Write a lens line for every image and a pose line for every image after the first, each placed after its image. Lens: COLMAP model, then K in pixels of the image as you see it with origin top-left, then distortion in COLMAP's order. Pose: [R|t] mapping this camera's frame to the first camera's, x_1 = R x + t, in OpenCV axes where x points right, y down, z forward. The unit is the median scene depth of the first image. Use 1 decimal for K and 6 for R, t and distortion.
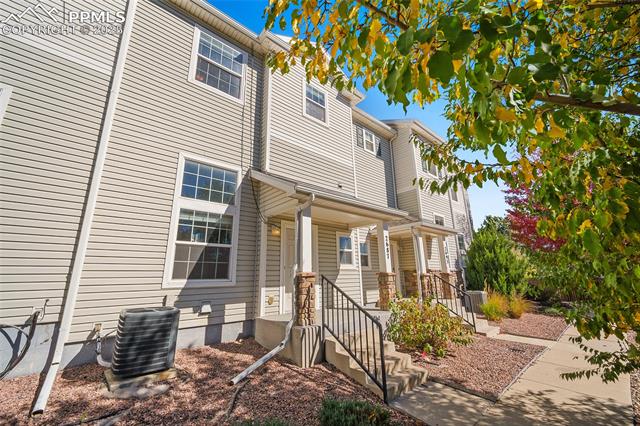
lens RADIAL K [[257.2, 0, 317.4], [0, 257.2, 210.5], [0, 0, 1]] dist [-0.000189, -0.000173]
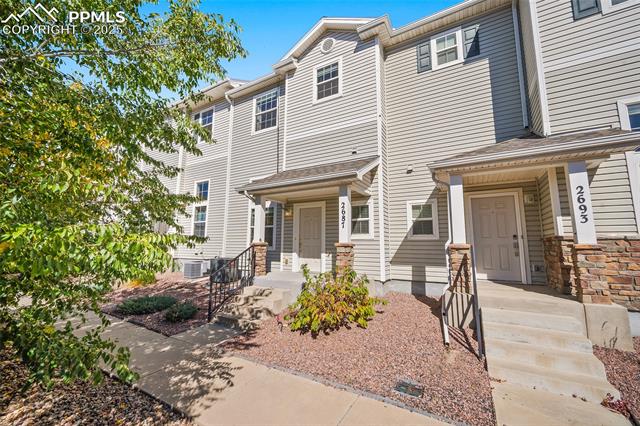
lens RADIAL K [[257.2, 0, 317.4], [0, 257.2, 210.5], [0, 0, 1]] dist [-0.000189, -0.000173]
pose [[0.329343, -0.109553, -0.937833, 1.243016], [0.227200, 0.973258, -0.033904, 0.156661], [0.916468, -0.201909, 0.345426, 0.707136]]
